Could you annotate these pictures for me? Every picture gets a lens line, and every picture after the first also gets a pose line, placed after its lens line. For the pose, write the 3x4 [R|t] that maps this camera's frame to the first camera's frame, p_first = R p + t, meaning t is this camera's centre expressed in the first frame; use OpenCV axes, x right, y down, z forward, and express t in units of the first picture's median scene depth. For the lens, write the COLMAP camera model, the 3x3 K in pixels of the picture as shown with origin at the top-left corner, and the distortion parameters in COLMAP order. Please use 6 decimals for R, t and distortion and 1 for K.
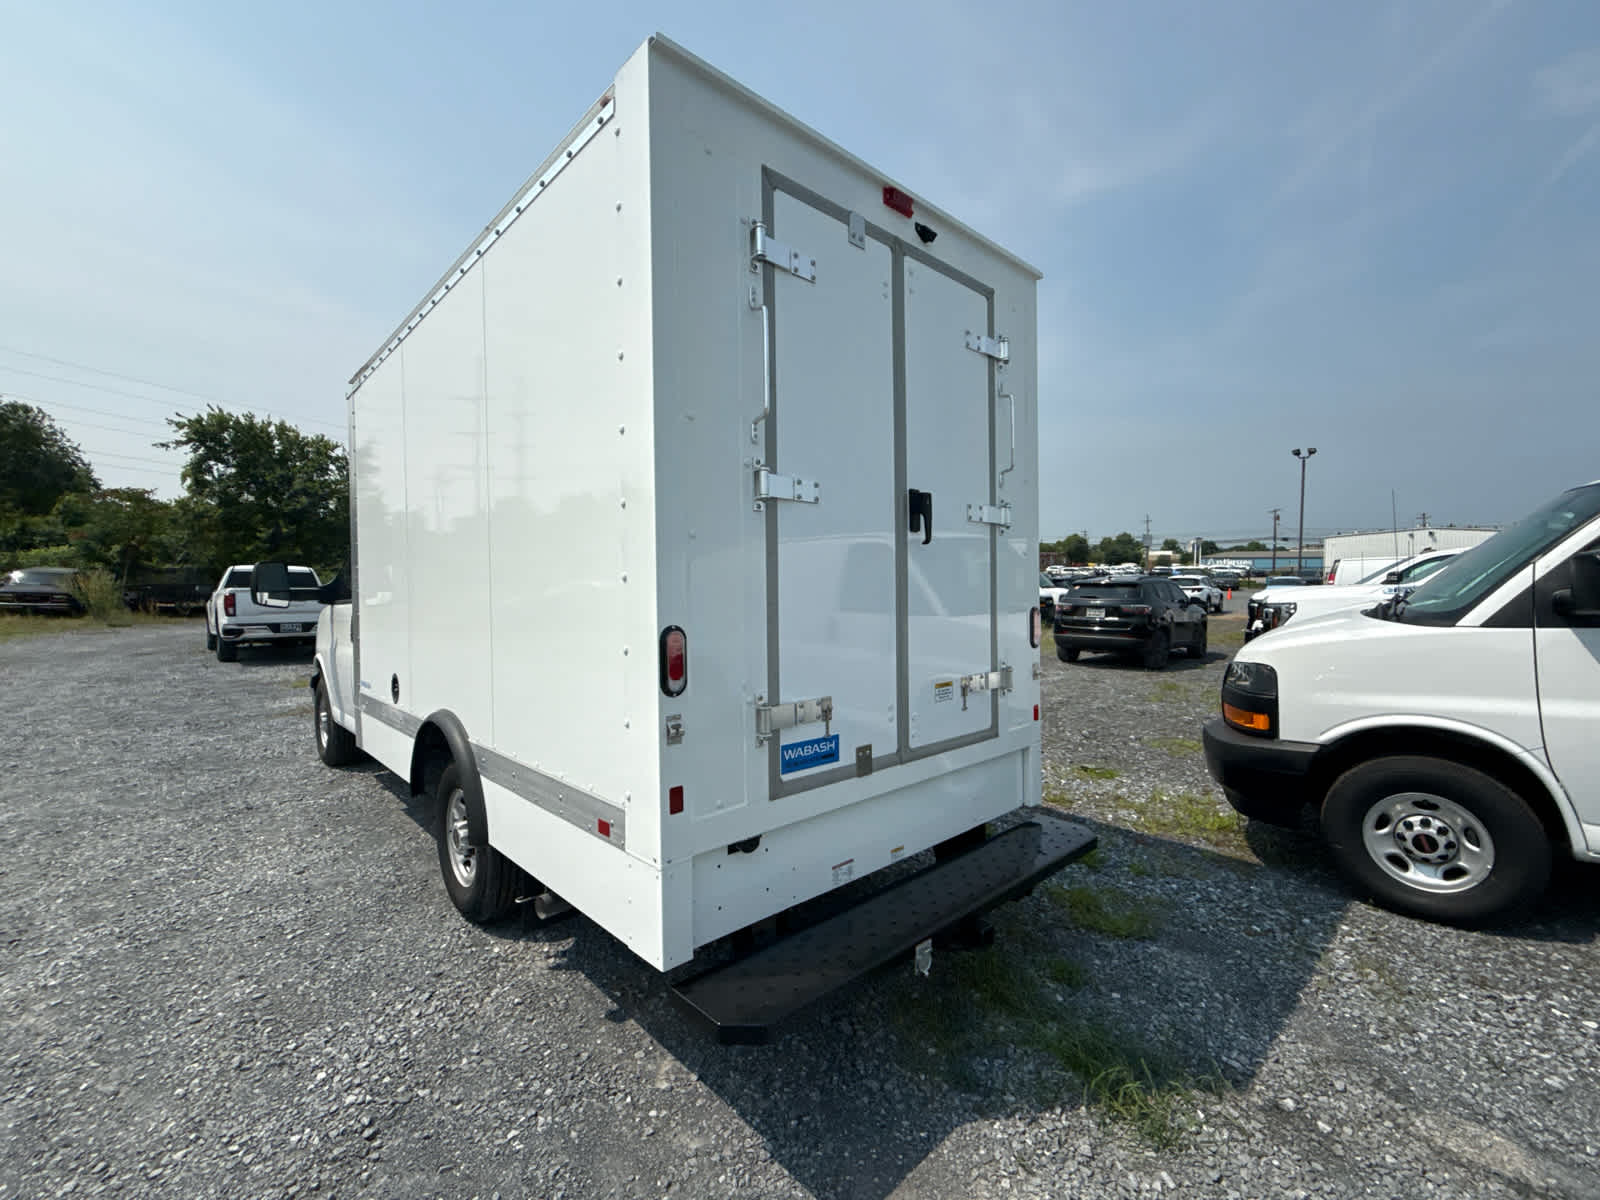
lens RADIAL K [[687.4, 0, 803.7], [0, 687.4, 604.4], [0, 0, 1]] dist [-0.000450, 0.000168]
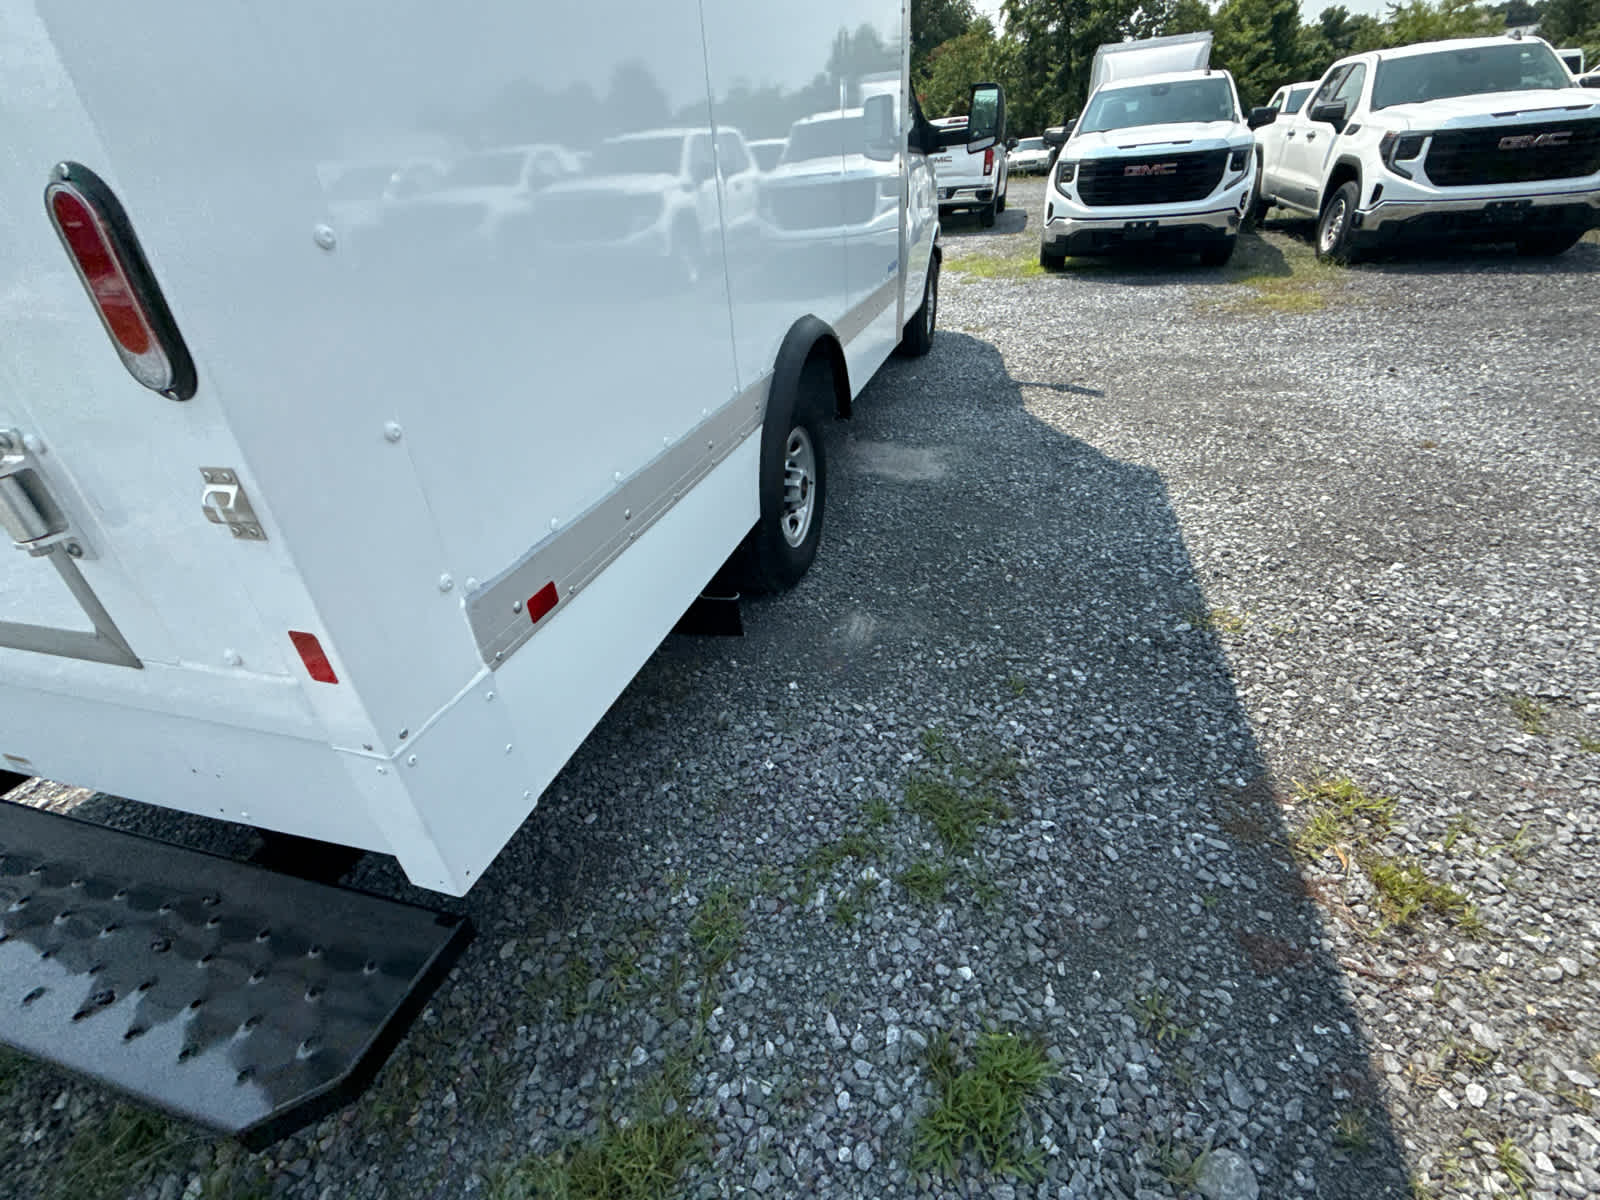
lens RADIAL K [[687.4, 0, 810.3], [0, 687.4, 607.0], [0, 0, 1]] dist [-0.000450, 0.000168]
pose [[0.511131, 0.433625, -0.742102, 0.689616], [0.051793, 0.846300, 0.530183, 0.017801], [0.857941, -0.309428, 0.410112, 1.187724]]
